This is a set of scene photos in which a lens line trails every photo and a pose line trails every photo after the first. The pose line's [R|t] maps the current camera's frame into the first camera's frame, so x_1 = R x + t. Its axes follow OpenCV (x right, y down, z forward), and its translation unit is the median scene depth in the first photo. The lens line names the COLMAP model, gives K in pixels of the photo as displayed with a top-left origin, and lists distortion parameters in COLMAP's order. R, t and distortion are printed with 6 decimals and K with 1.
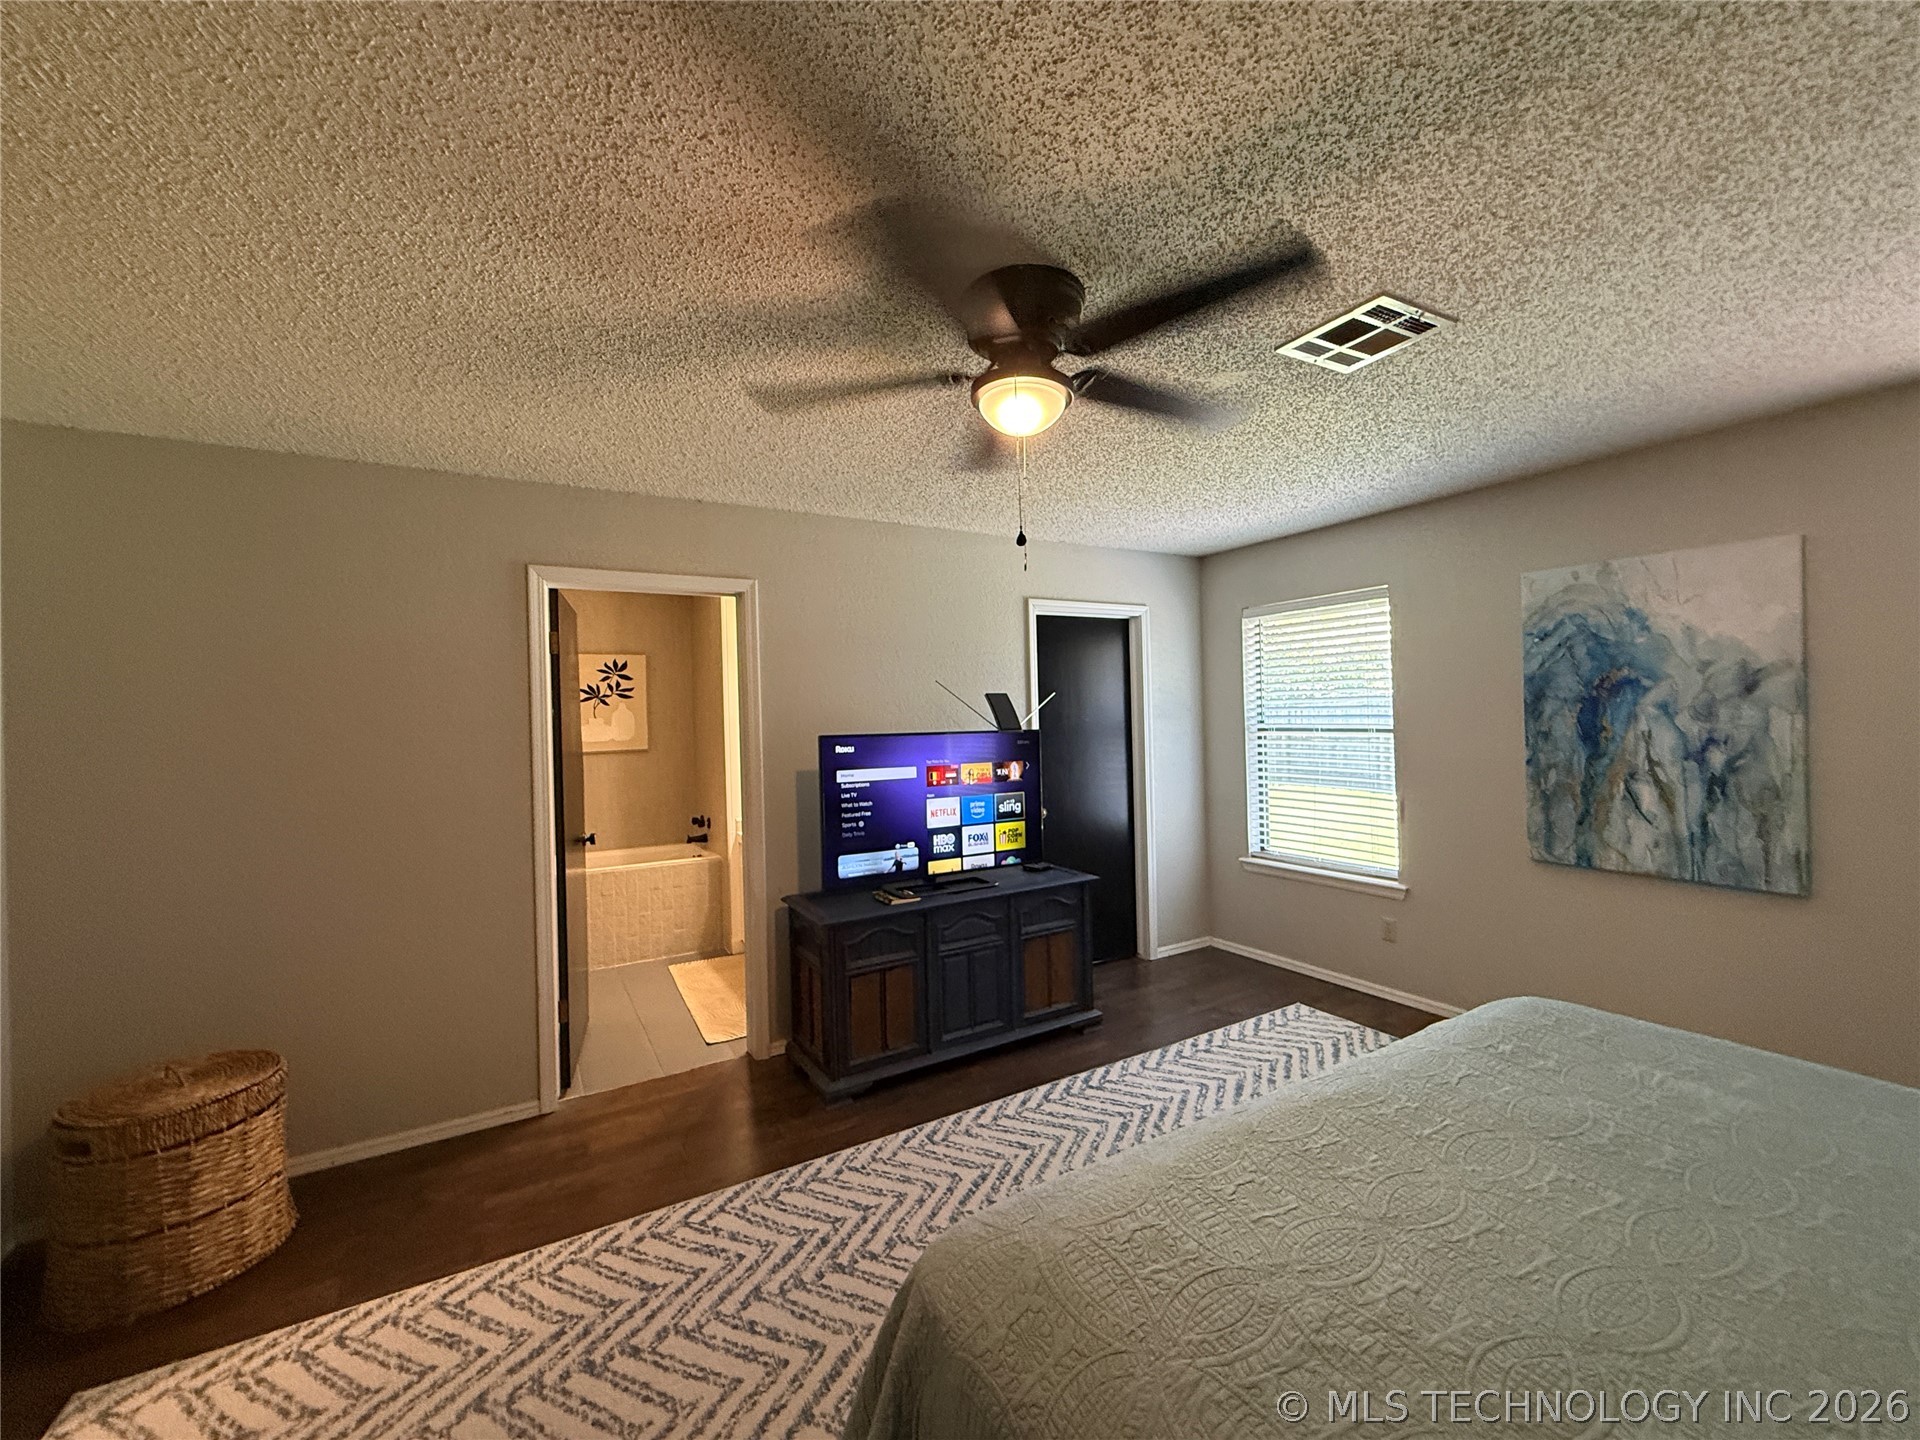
lens RADIAL K [[770.1, 0, 957.1], [0, 770.1, 716.8], [0, 0, 1]] dist [0.001065, -0.000355]
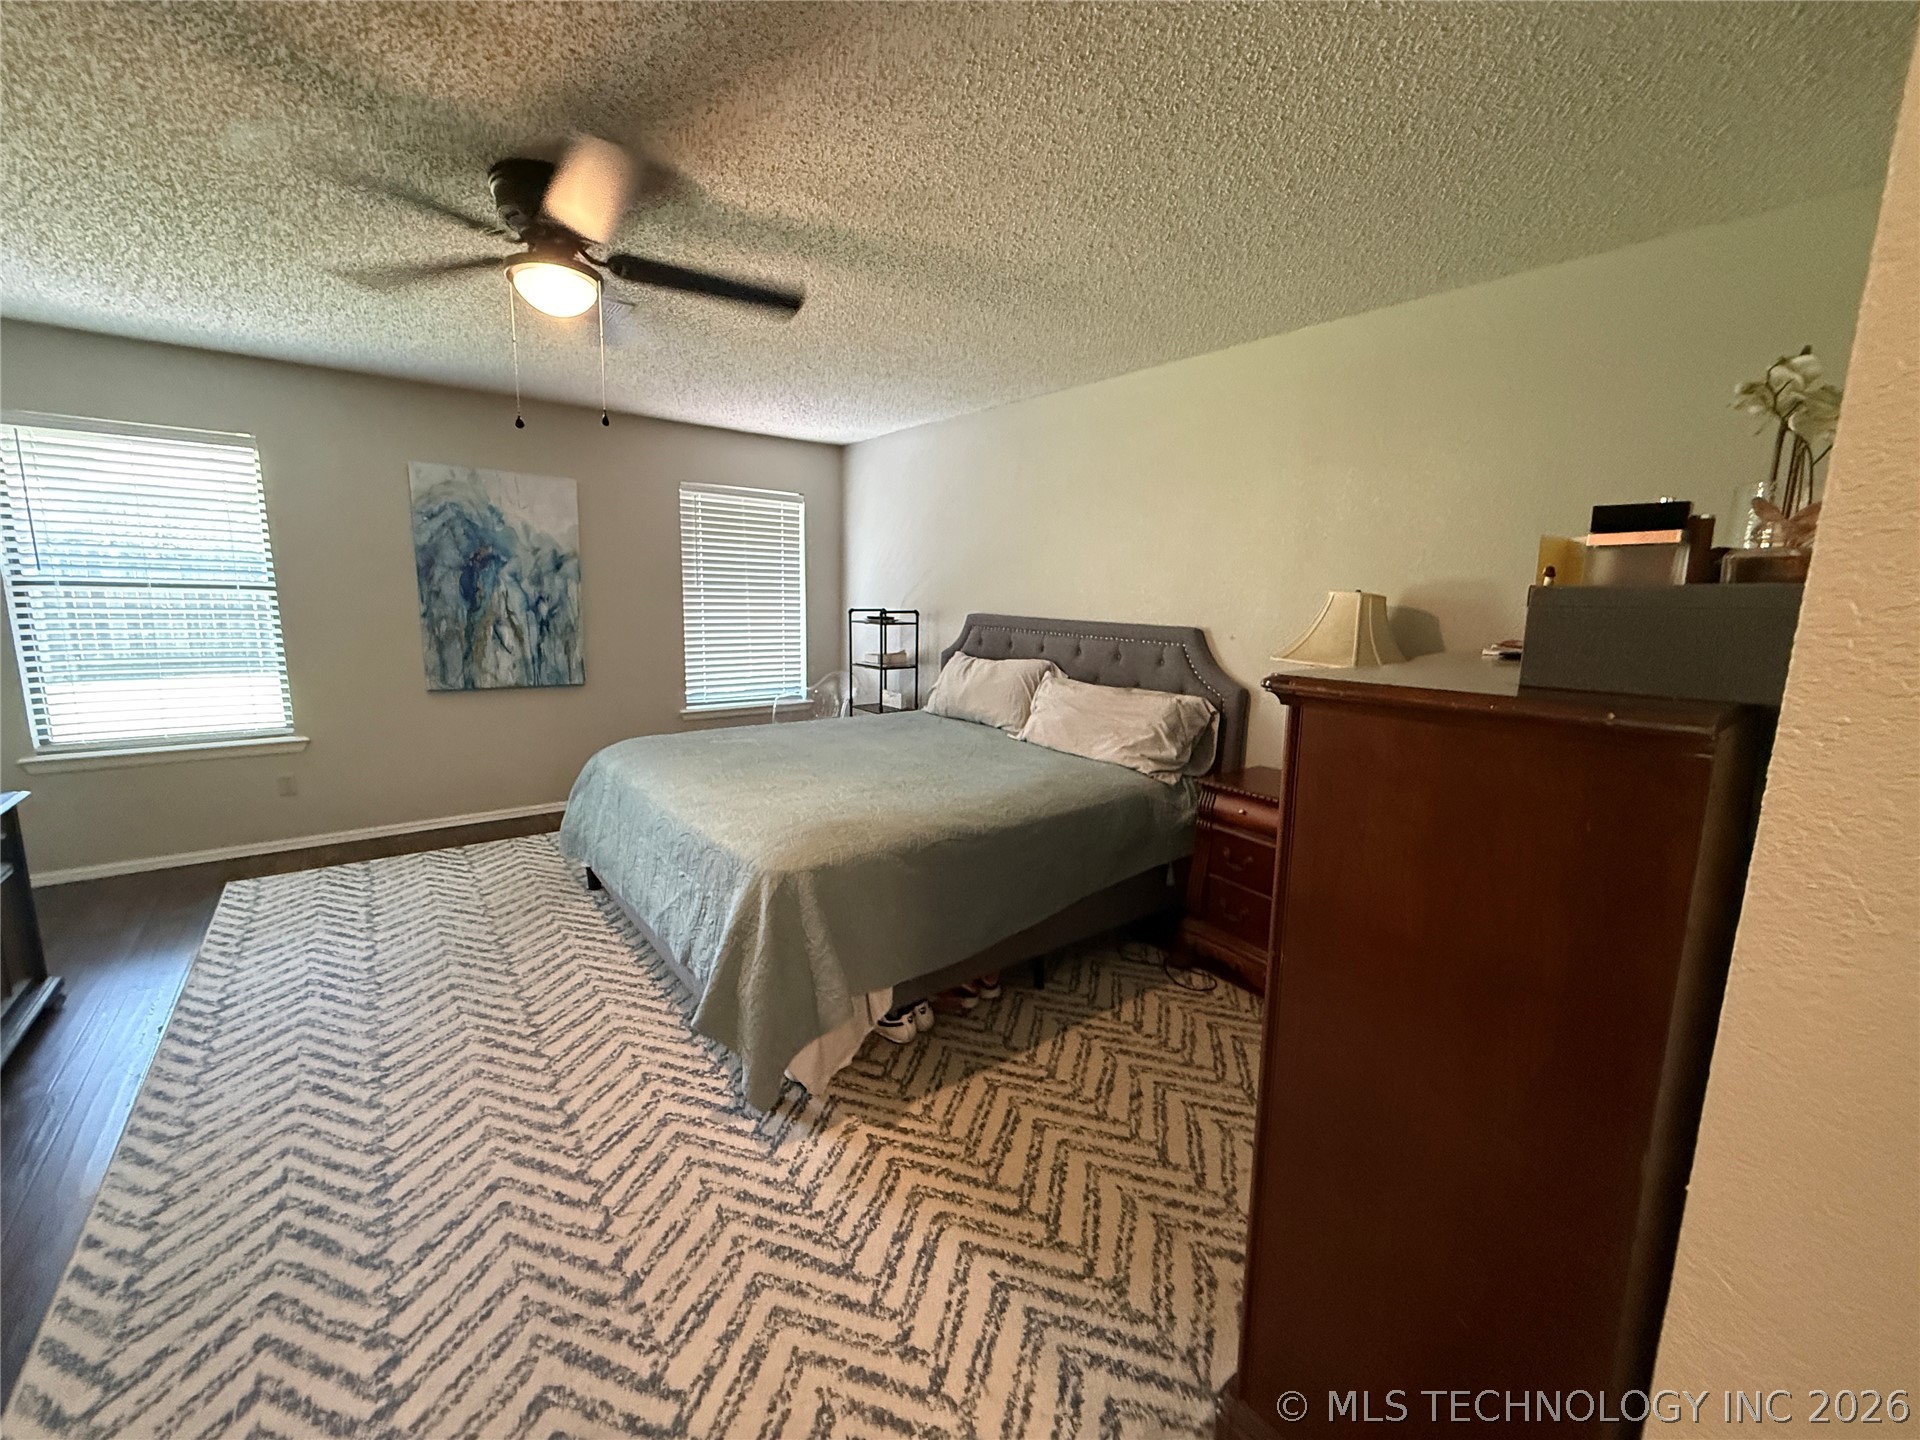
lens RADIAL K [[770.1, 0, 957.8], [0, 770.1, 716.0], [0, 0, 1]] dist [0.001065, -0.000355]
pose [[-0.143731, -0.137284, 0.980048, -0.718763], [-0.022029, 0.990529, 0.135522, 0.034949], [-0.989372, -0.002111, -0.145394, 0.334882]]
